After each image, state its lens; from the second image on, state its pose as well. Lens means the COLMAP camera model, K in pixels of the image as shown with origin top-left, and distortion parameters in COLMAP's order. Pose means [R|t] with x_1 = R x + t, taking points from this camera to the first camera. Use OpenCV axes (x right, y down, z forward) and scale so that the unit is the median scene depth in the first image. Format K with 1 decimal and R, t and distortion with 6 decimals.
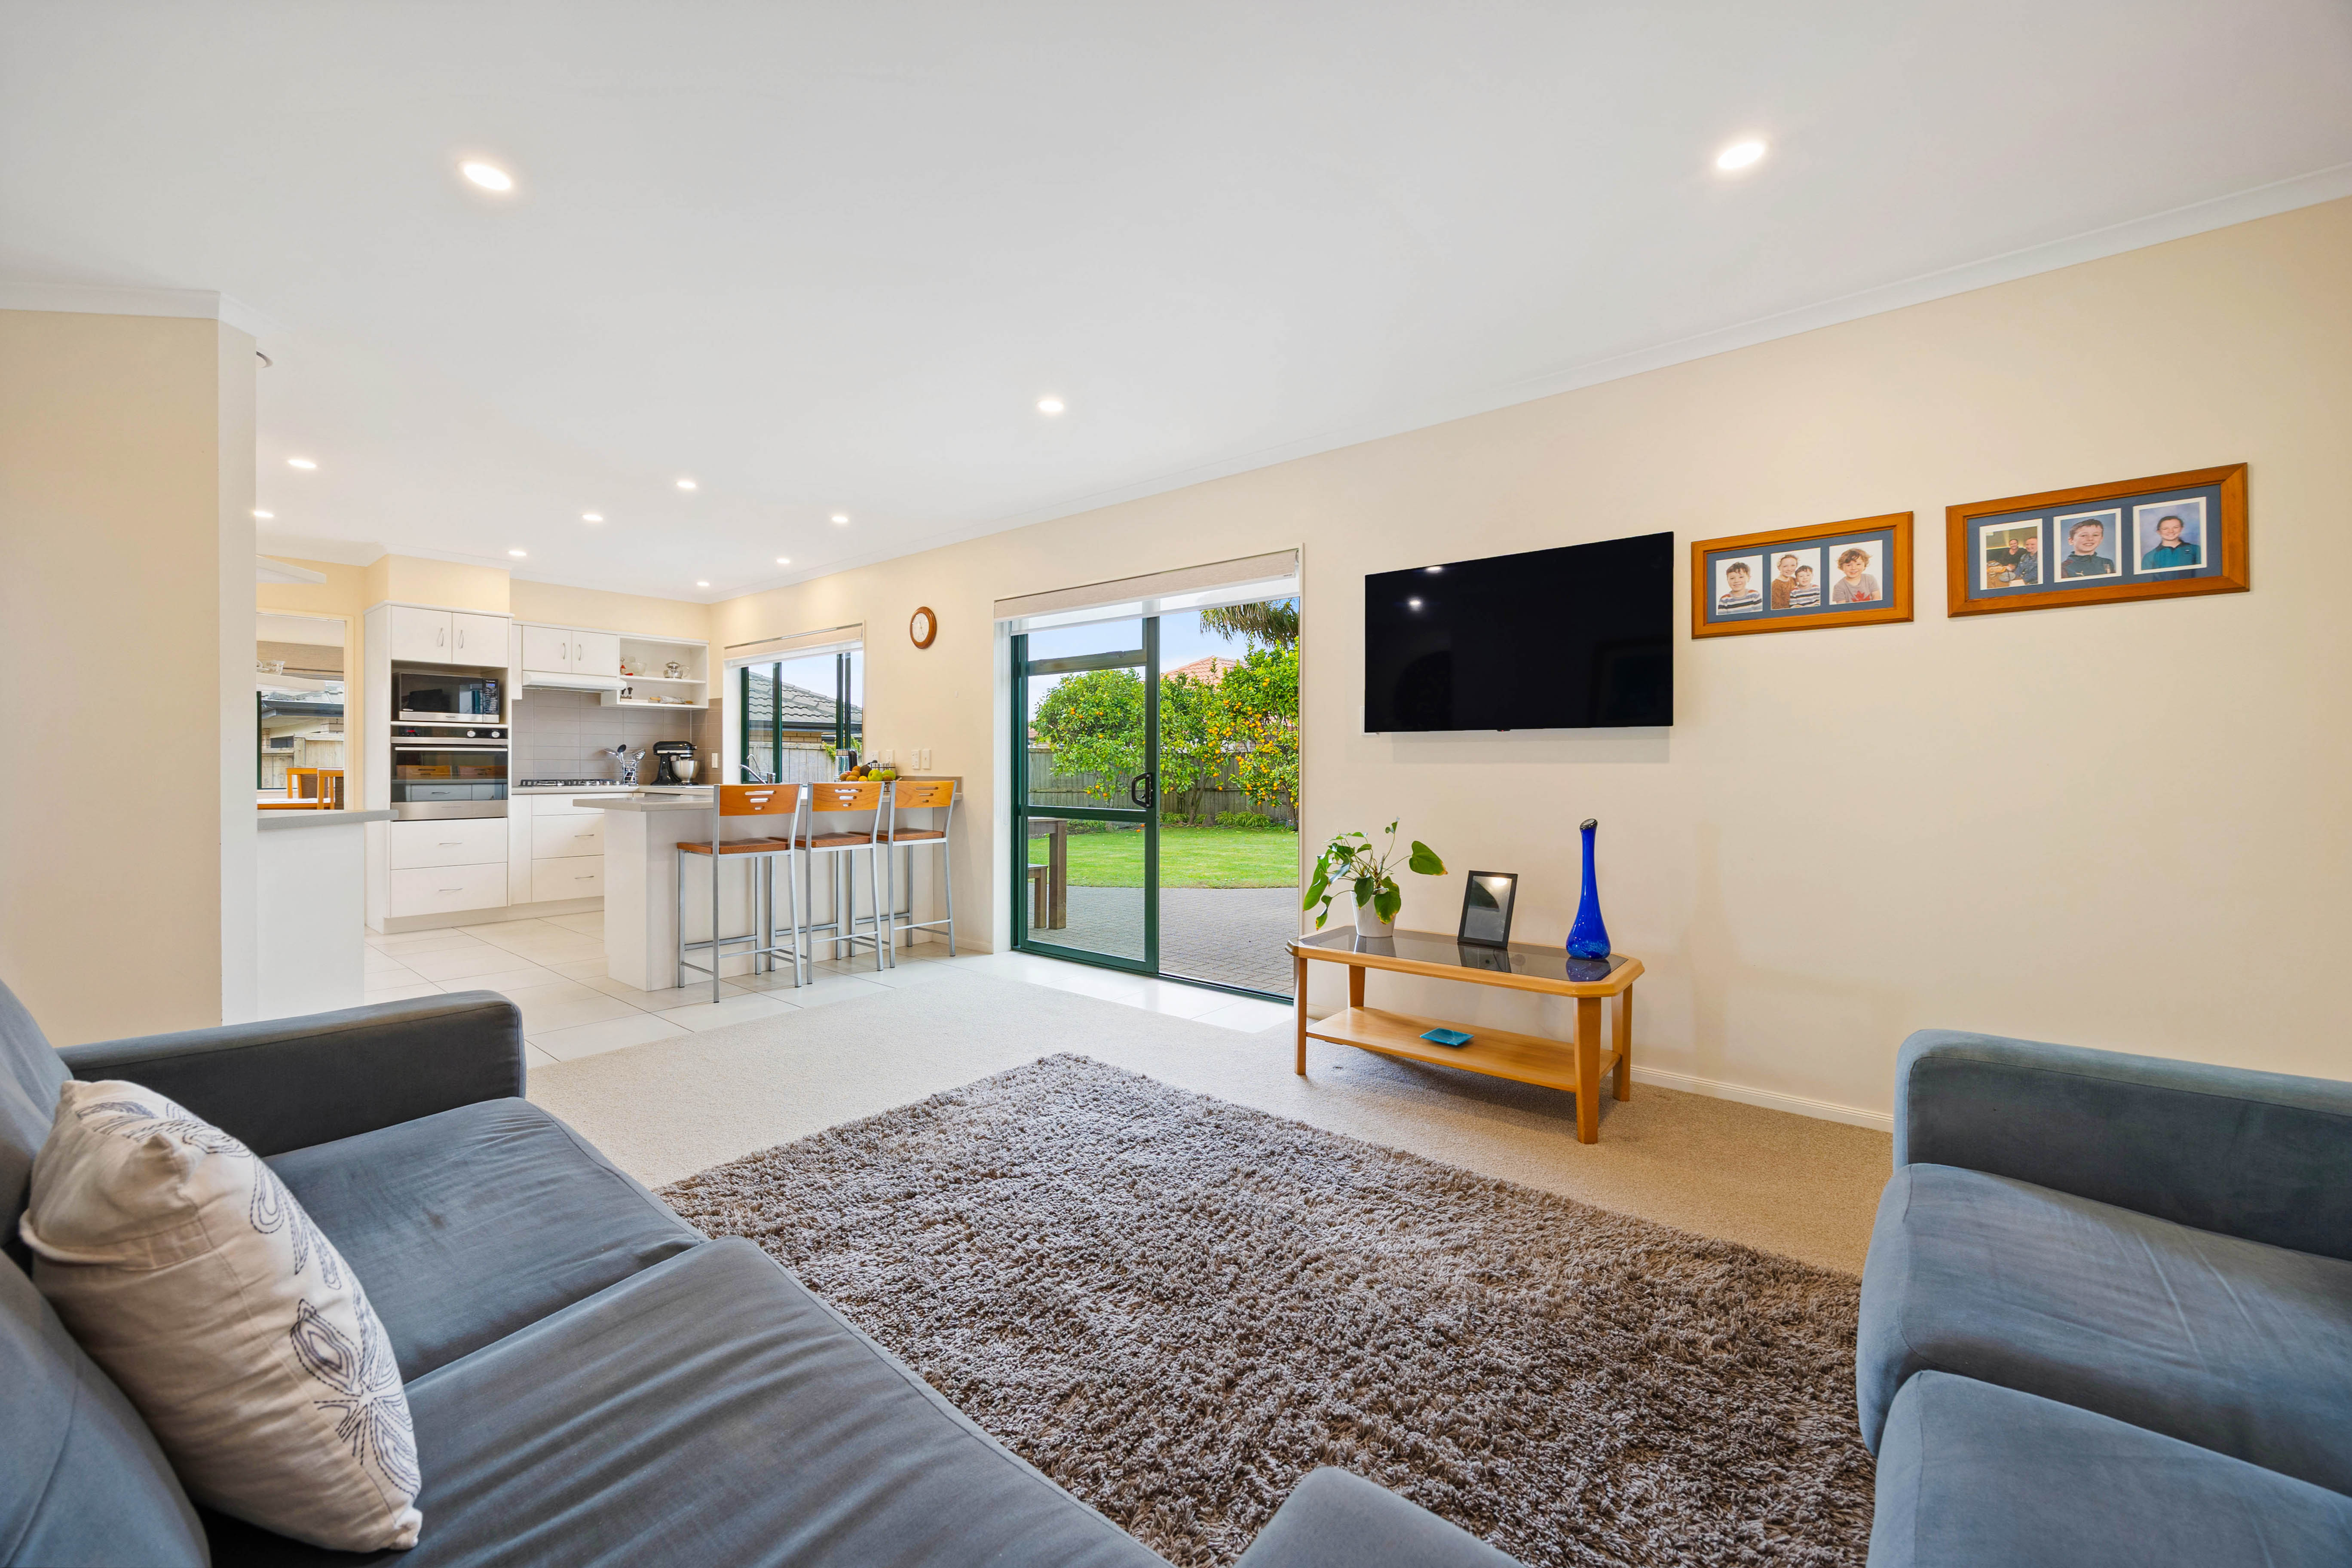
lens RADIAL K [[909.0, 0, 1157.2], [0, 909.0, 768.2], [0, 0, 1]] dist [-0.000646, 0.000372]
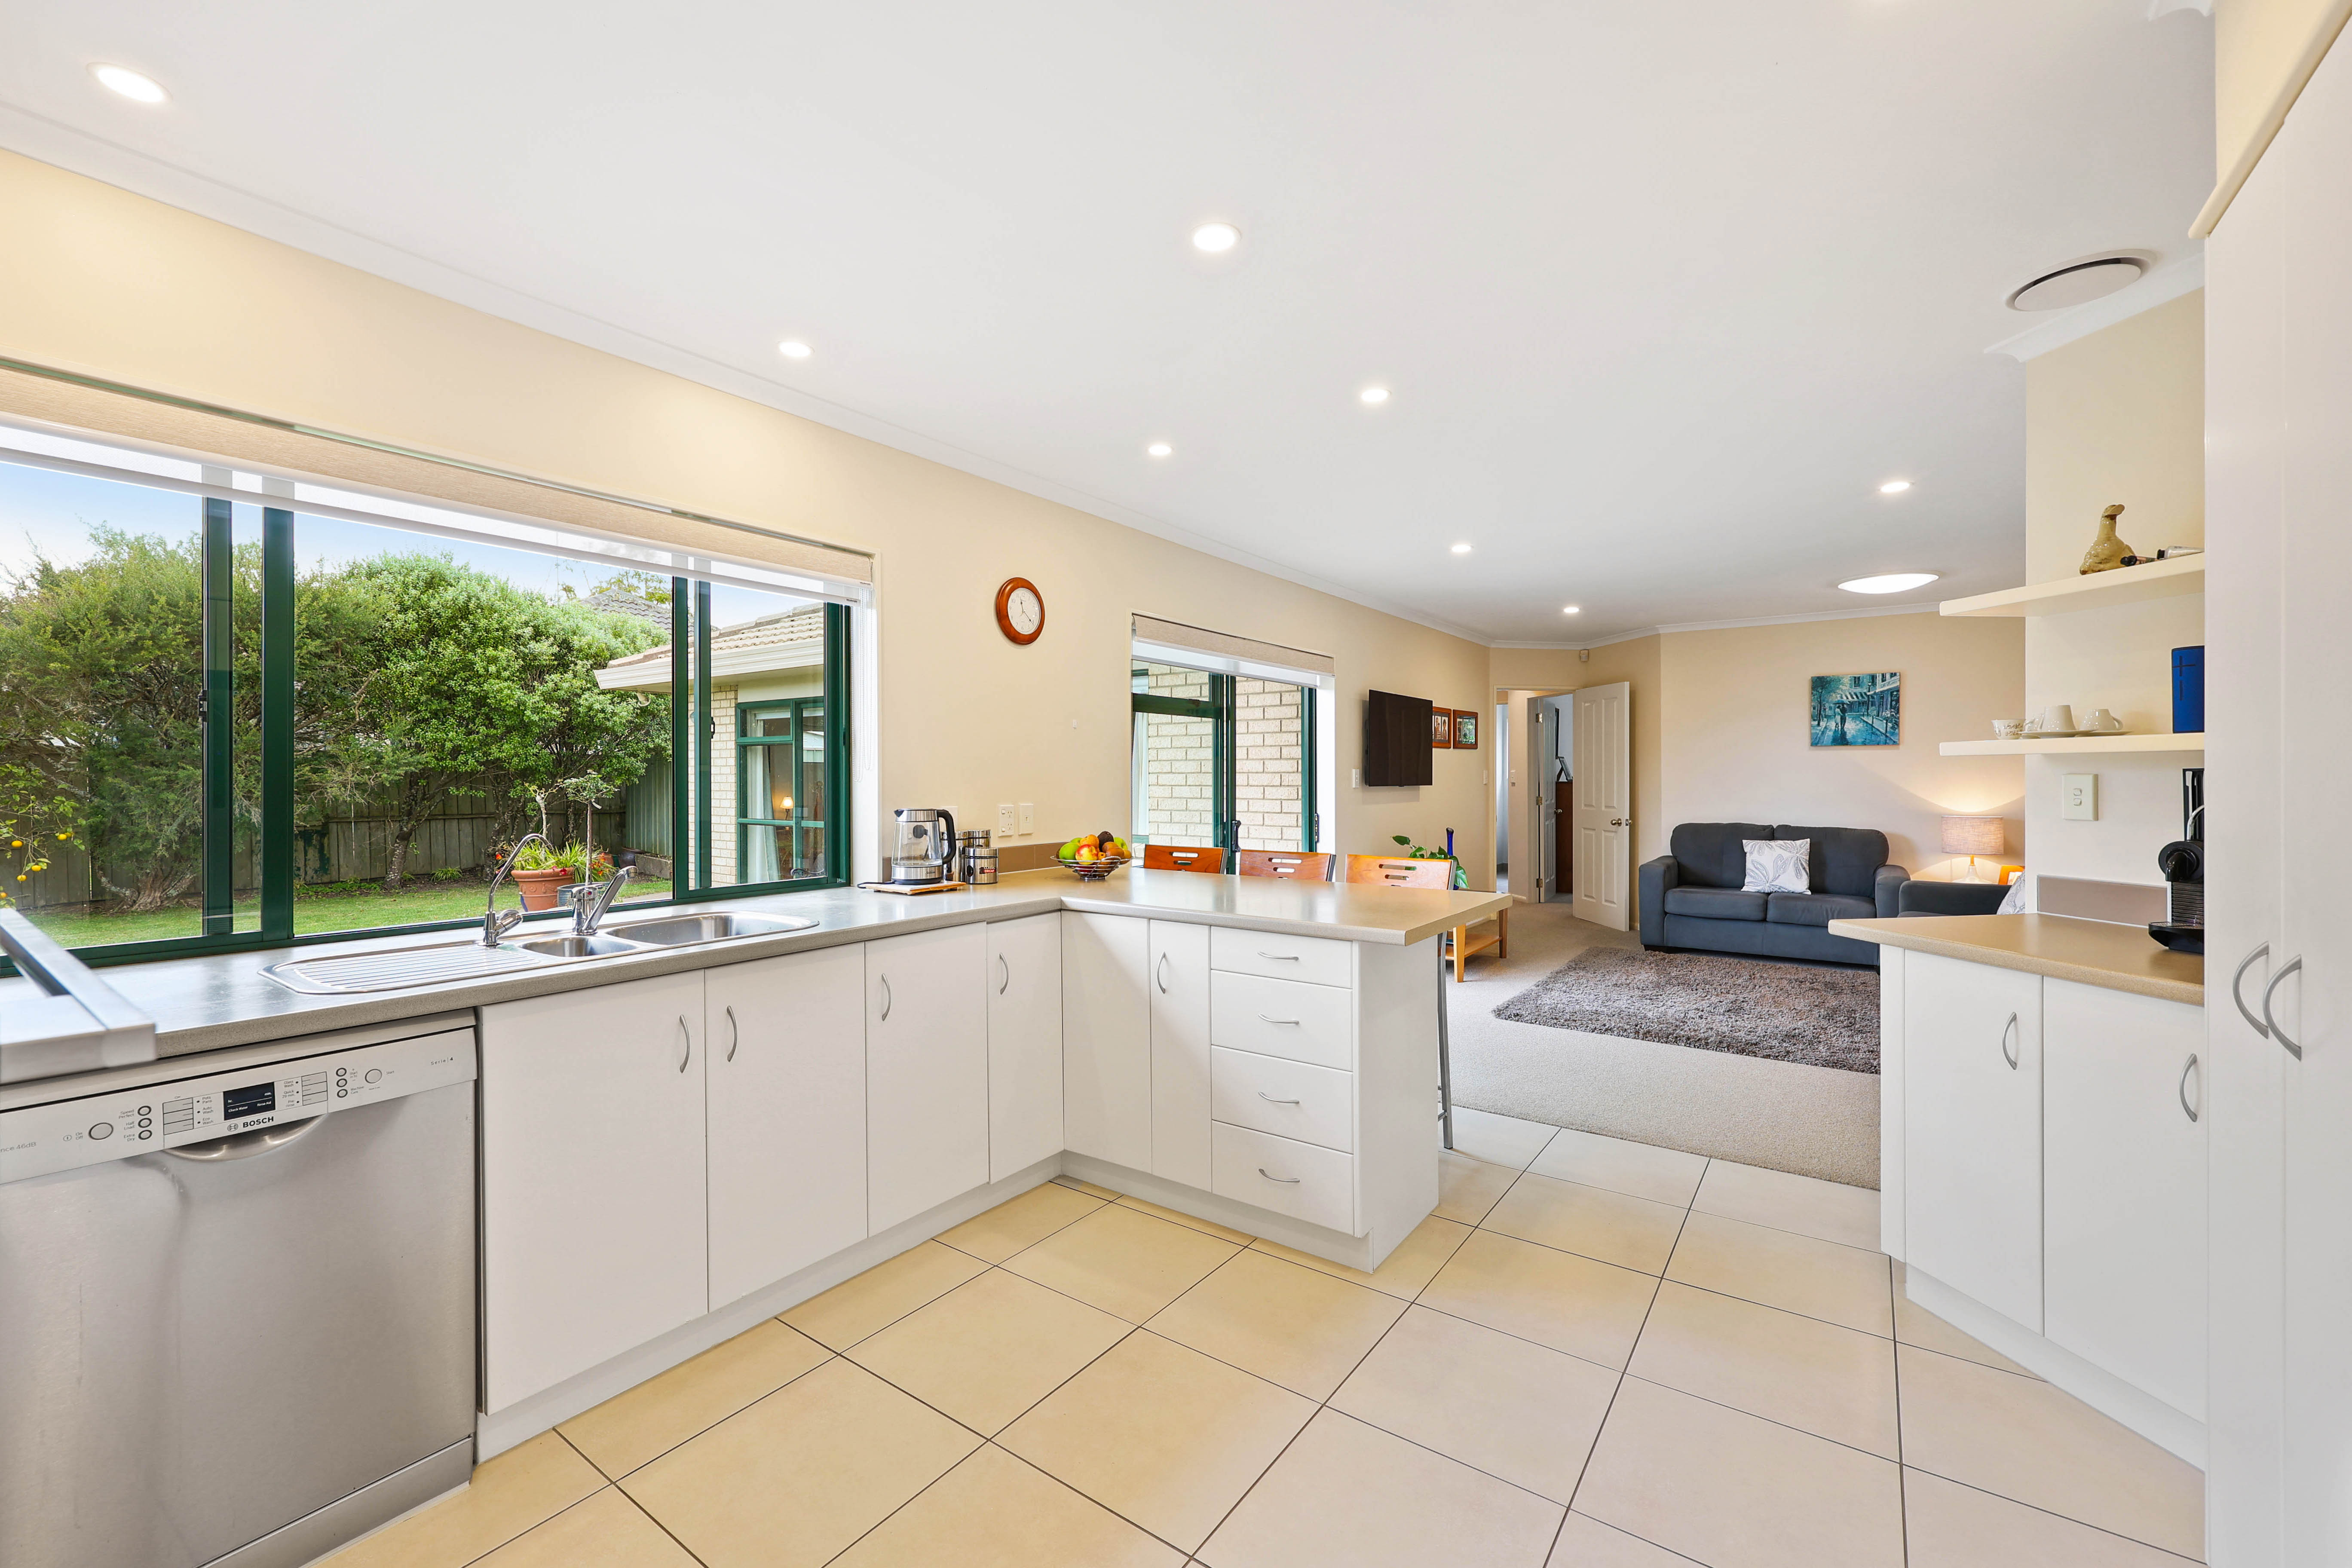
lens RADIAL K [[955.7, 0, 1186.8], [0, 955.7, 794.2], [0, 0, 1]] dist [-0.000877, 0.001240]
pose [[-0.058457, -0.016001, 0.998162, -0.951409], [0.005808, 0.999849, 0.016368, -0.035904], [-0.998273, 0.006754, -0.058356, 0.932219]]
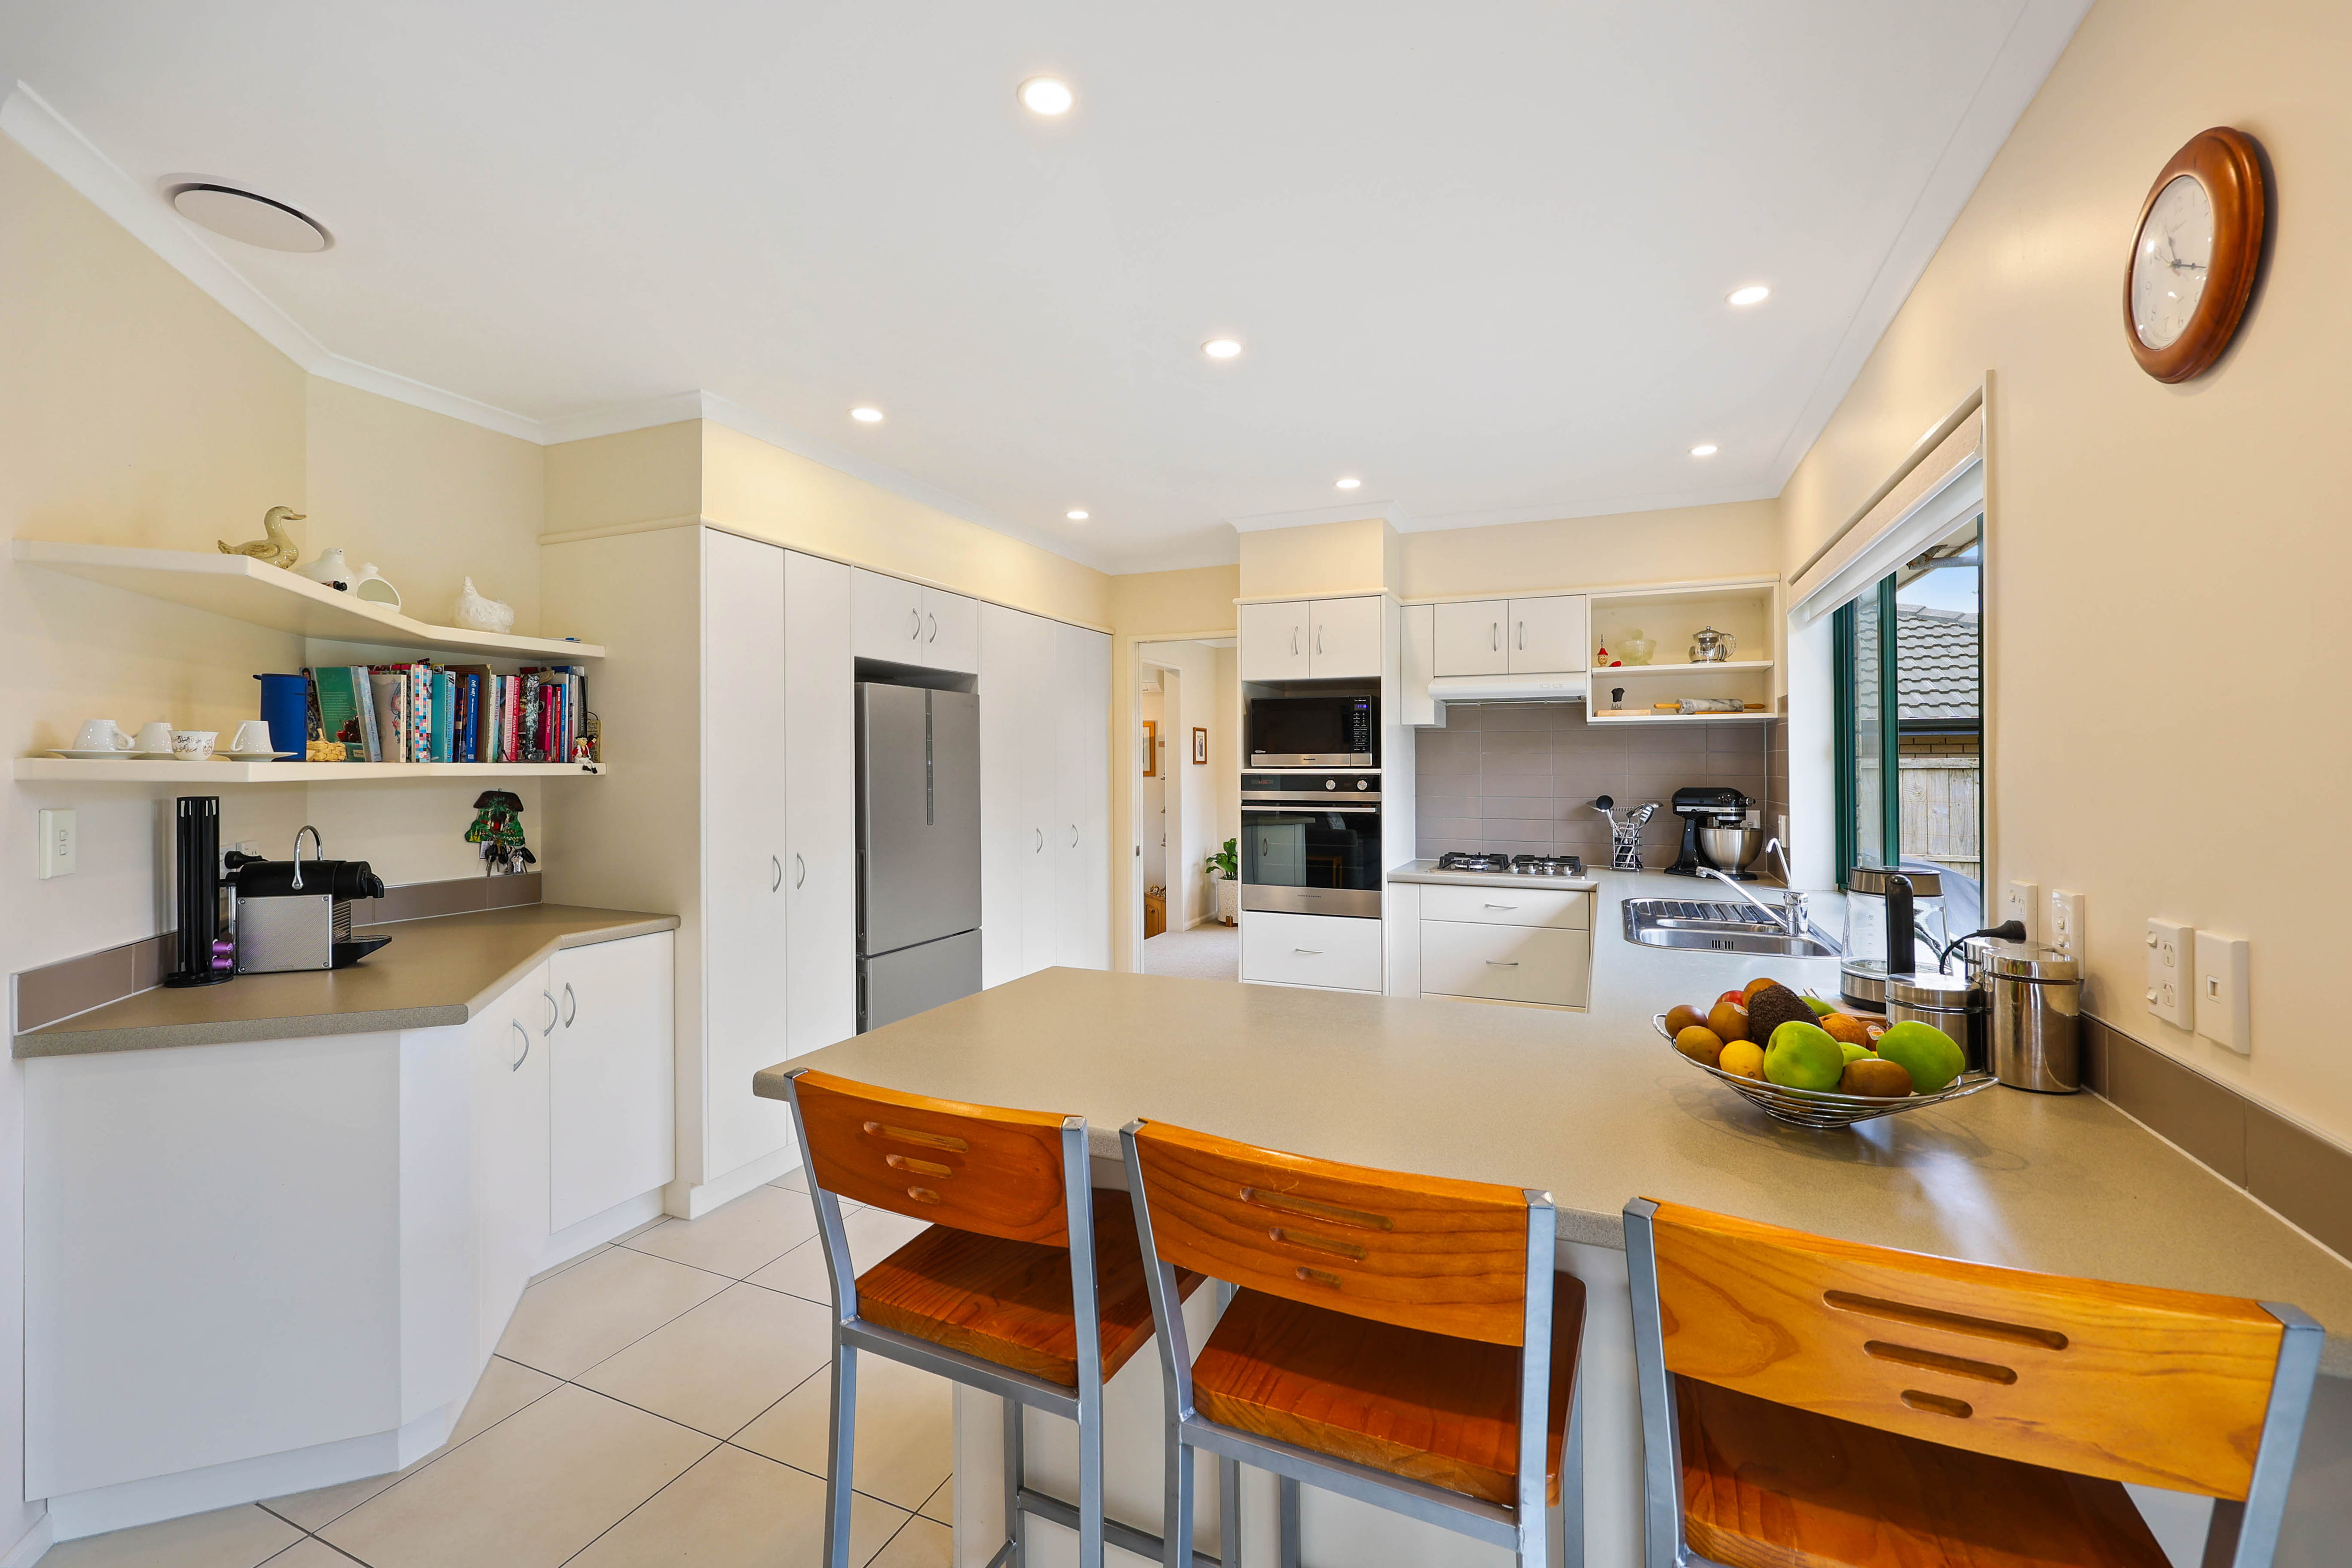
lens RADIAL K [[955.7, 0, 1226.8], [0, 955.7, 760.2], [0, 0, 1]] dist [-0.000877, 0.001240]
pose [[0.277220, -0.004799, -0.960795, -0.127148], [-0.003024, 0.999978, -0.005867, -0.052308], [0.960802, 0.004532, 0.277199, 0.758902]]
